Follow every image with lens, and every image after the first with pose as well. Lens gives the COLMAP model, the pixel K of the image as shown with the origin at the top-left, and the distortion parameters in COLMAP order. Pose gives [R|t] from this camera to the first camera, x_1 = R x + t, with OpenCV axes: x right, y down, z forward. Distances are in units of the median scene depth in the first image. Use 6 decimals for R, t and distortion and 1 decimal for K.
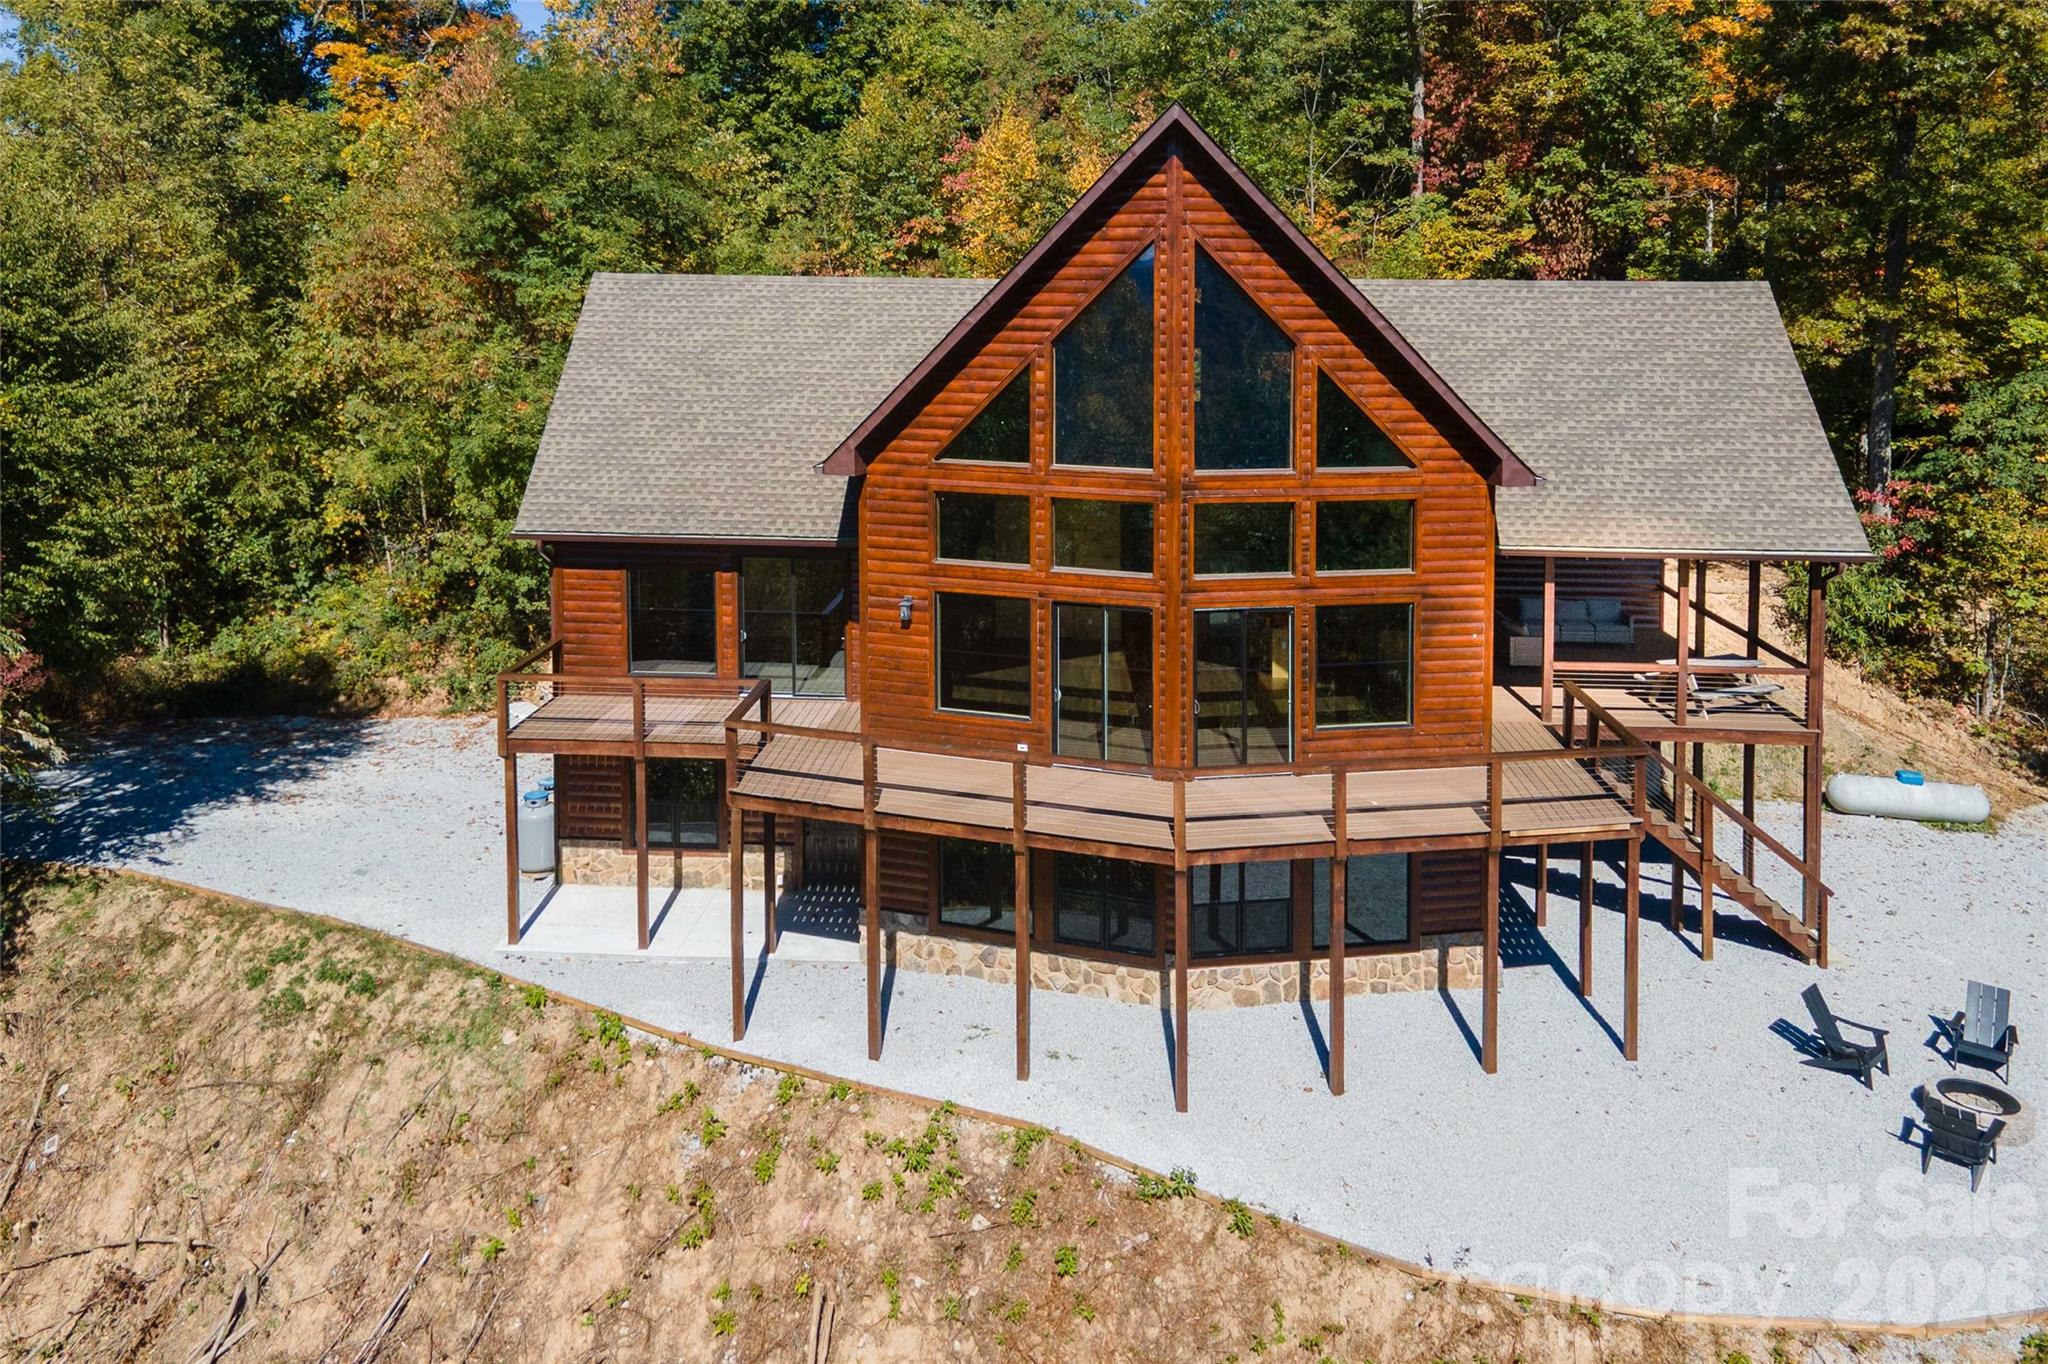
lens RADIAL K [[1611.1, 0, 1004.7], [0, 1611.1, 379.9], [0, 0, 1]] dist [0.033565, 0.010780]
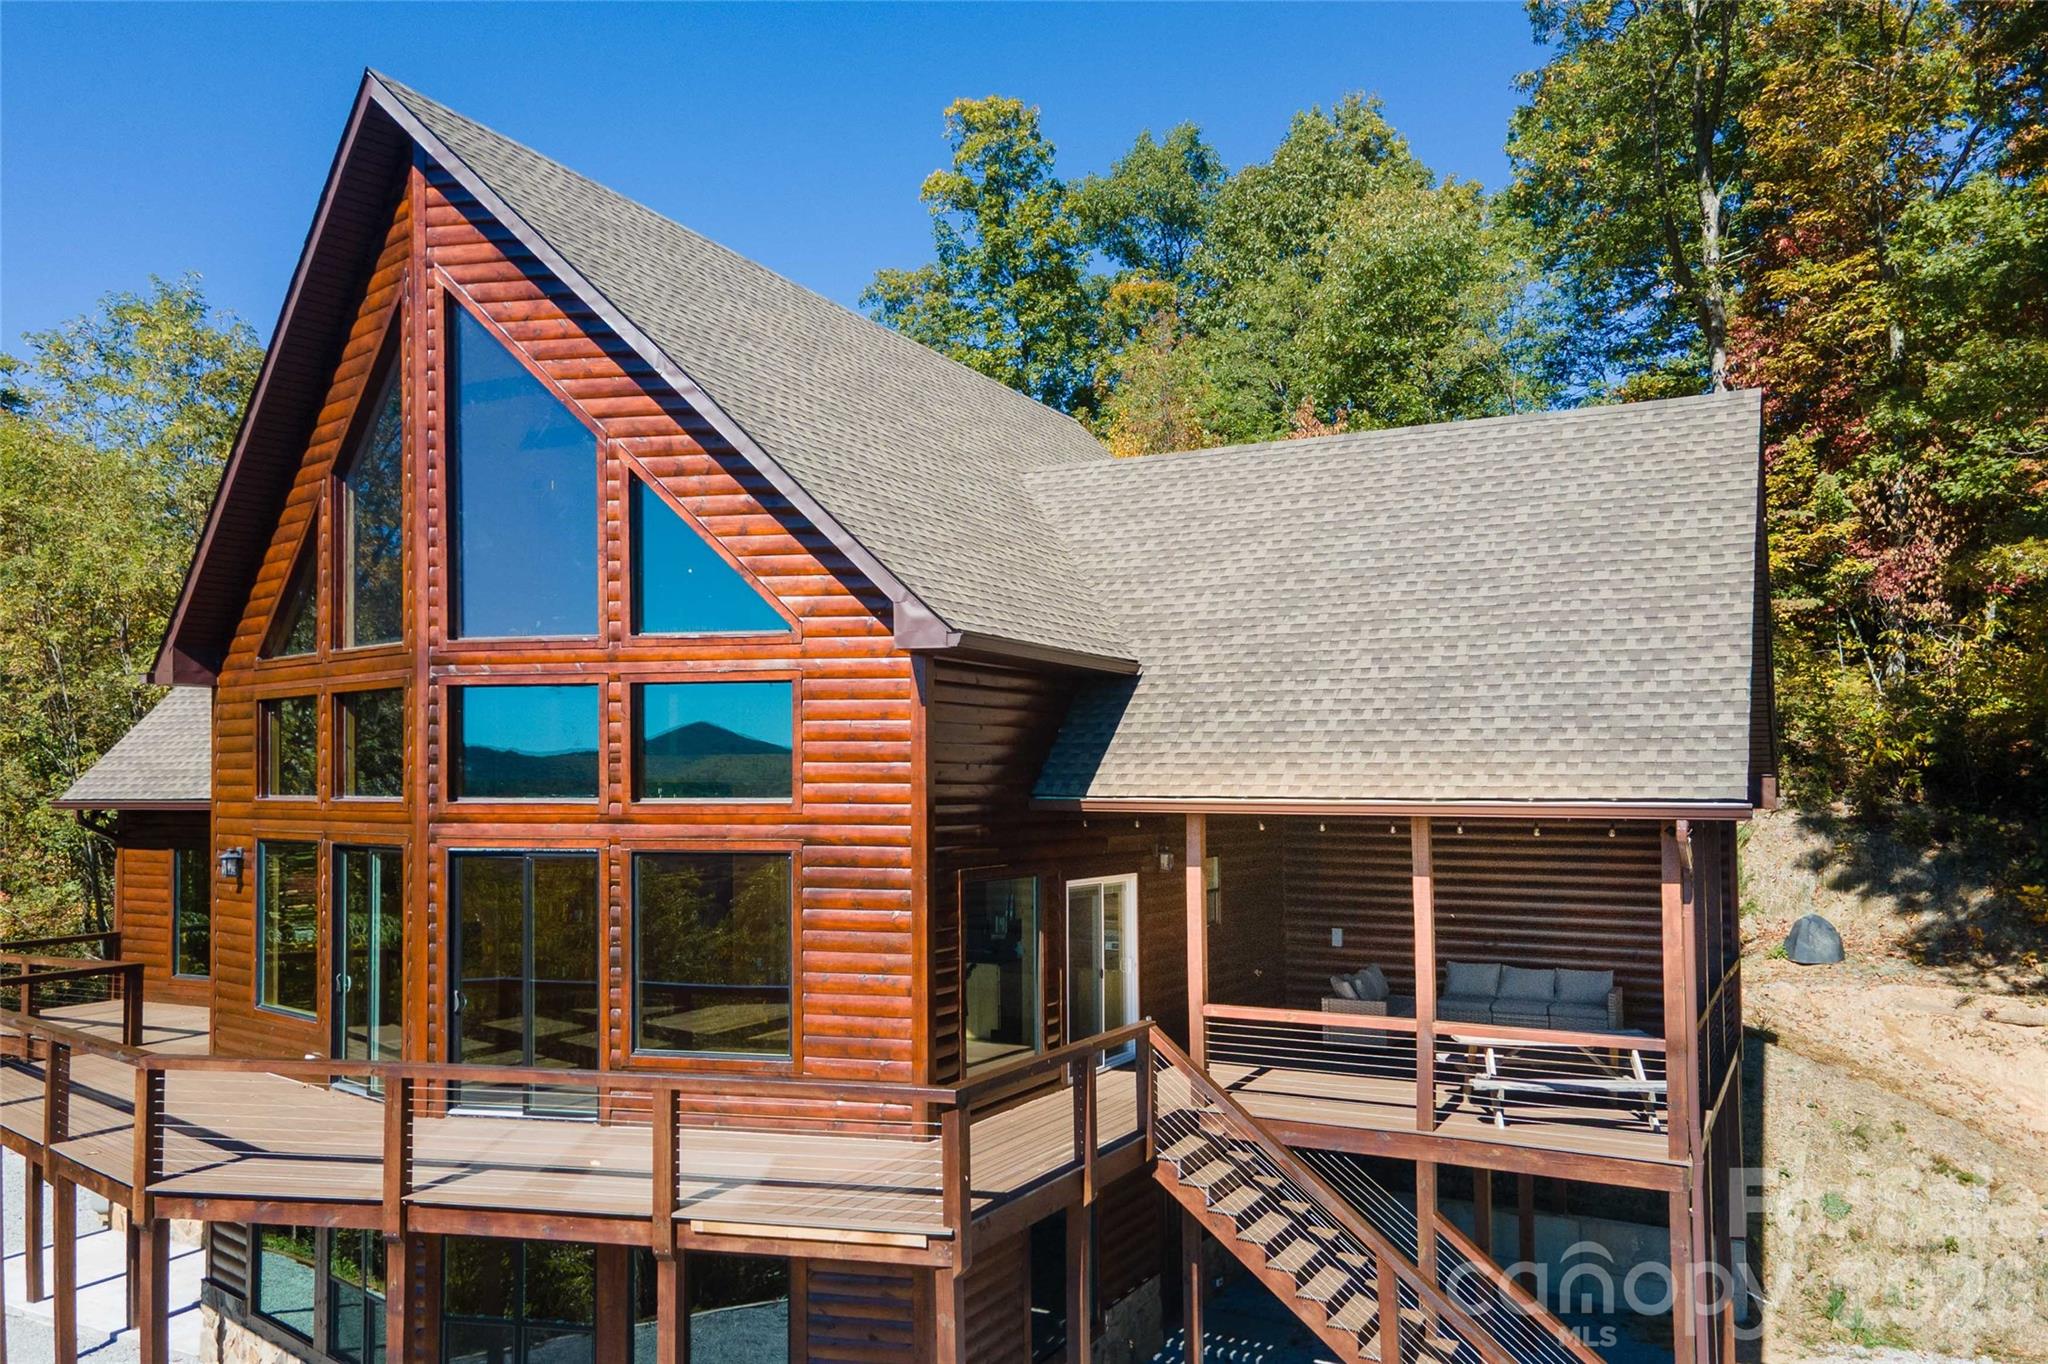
lens RADIAL K [[1563.3, 0, 1025.4], [0, 1563.3, 752.1], [0, 0, 1]] dist [0.033365, 0.001743]
pose [[0.911122, -0.020461, -0.411629, 0.546748], [-0.018138, 0.995808, -0.089647, 0.144020], [0.411738, 0.089146, 0.906932, 0.476129]]
